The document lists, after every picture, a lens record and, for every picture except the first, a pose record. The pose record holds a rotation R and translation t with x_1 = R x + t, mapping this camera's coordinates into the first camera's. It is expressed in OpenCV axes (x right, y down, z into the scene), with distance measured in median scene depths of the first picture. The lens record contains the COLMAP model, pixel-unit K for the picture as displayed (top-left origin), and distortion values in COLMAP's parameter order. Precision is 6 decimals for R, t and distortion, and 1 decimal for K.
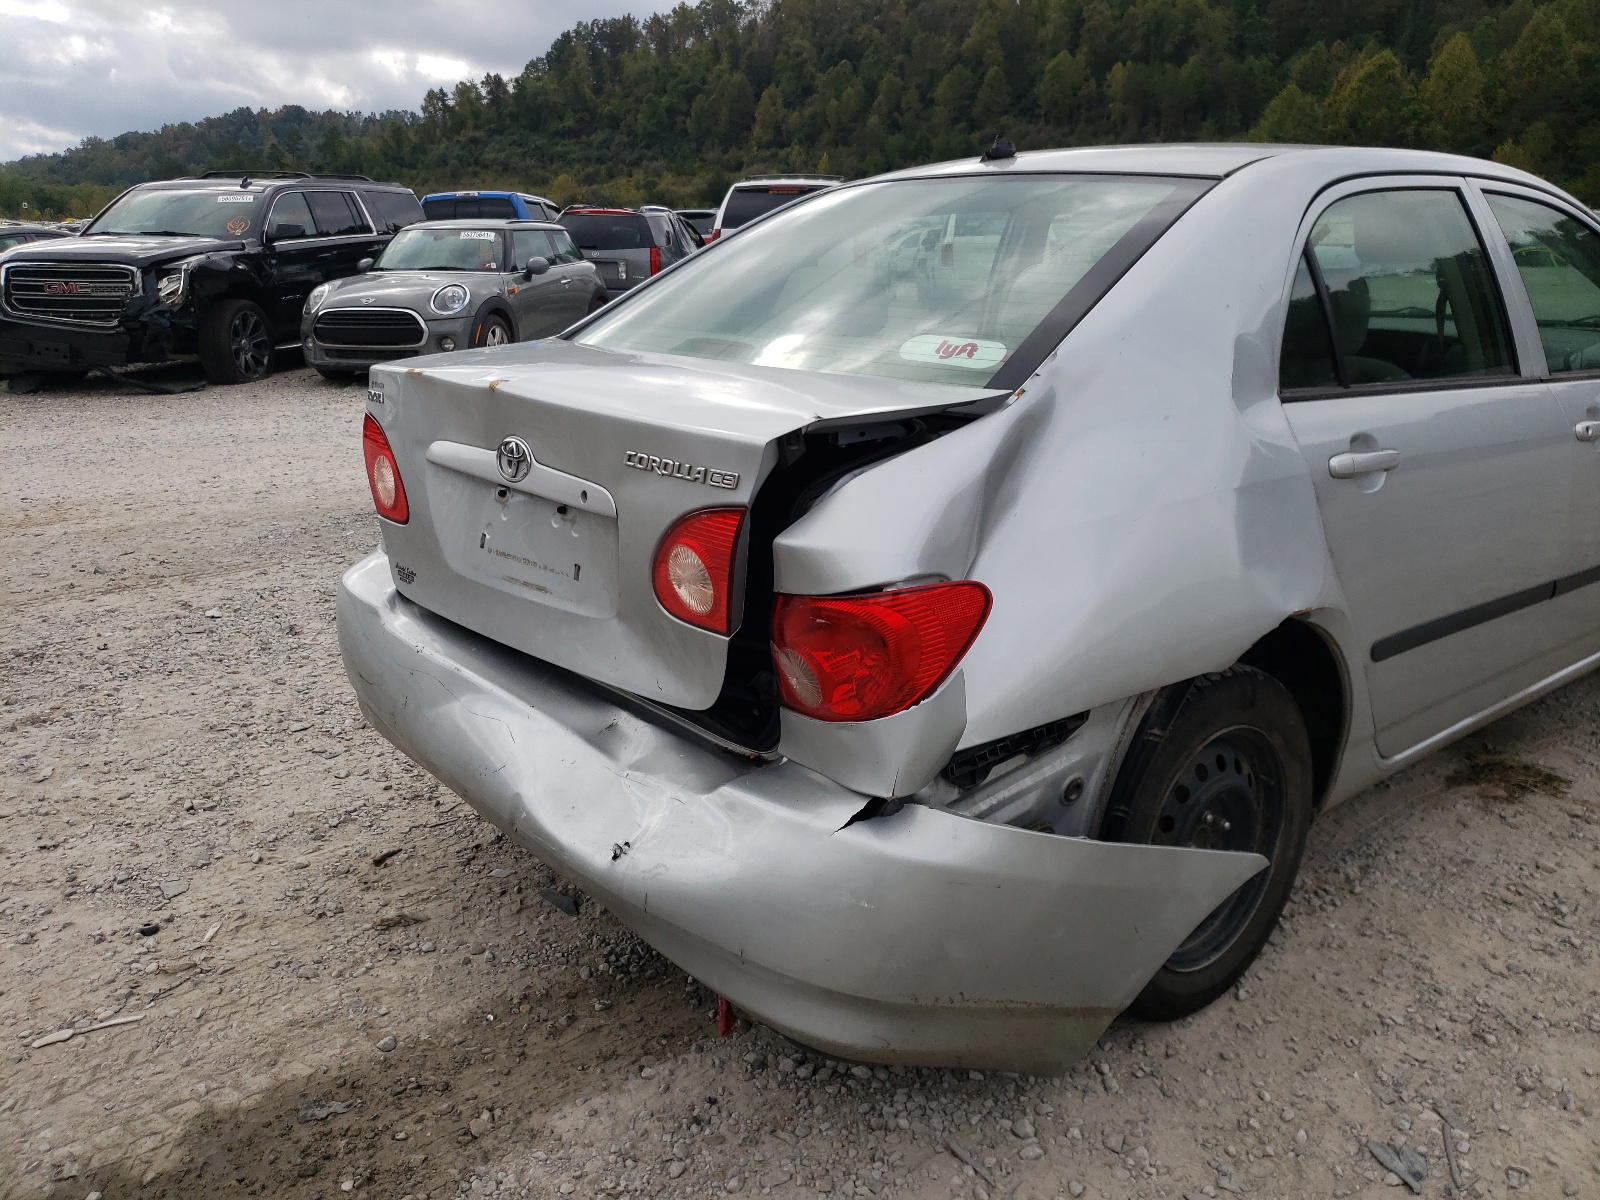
lens RADIAL K [[1229.5, 0, 827.4], [0, 1229.5, 552.7], [0, 0, 1]] dist [0.049439, -0.056914]
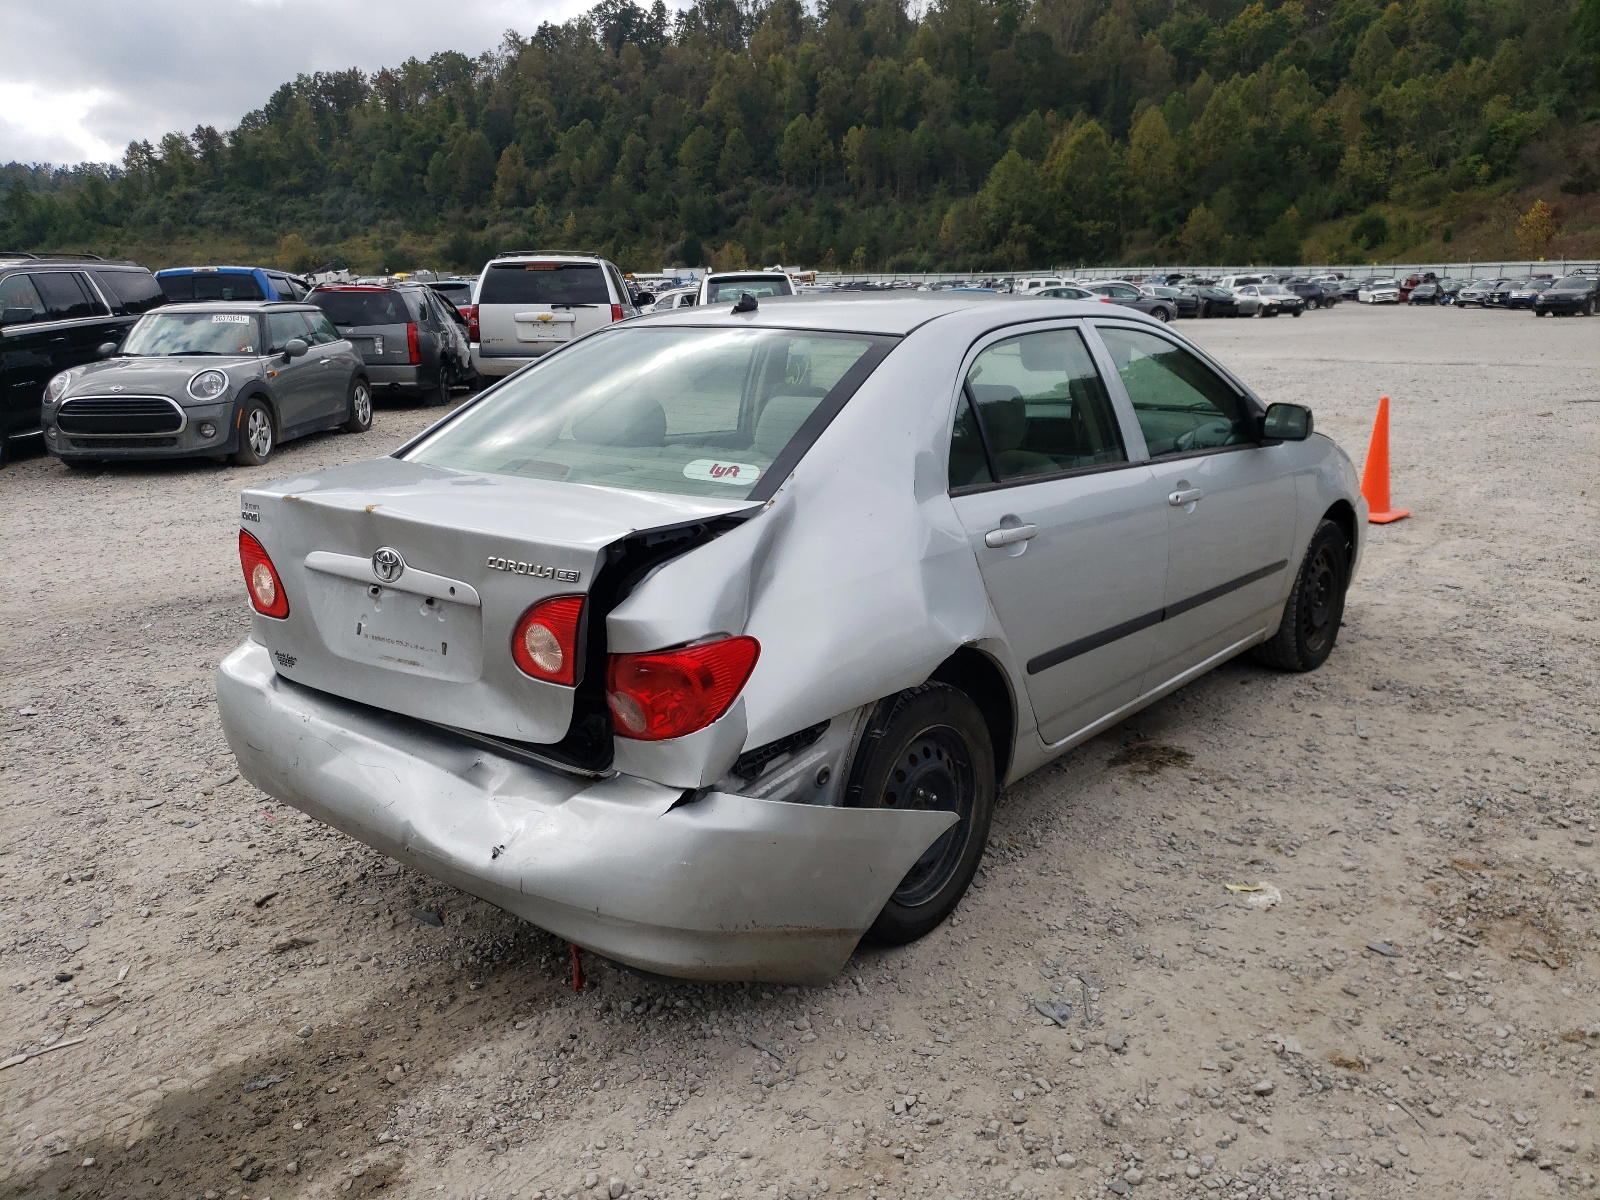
lens RADIAL K [[1229.5, 0, 827.4], [0, 1229.5, 552.7], [0, 0, 1]] dist [0.049439, -0.056914]
pose [[0.980917, -0.051172, 0.187573, -0.043281], [0.059221, 0.997538, -0.037556, -0.011652], [-0.185189, 0.047948, 0.981533, -0.352724]]
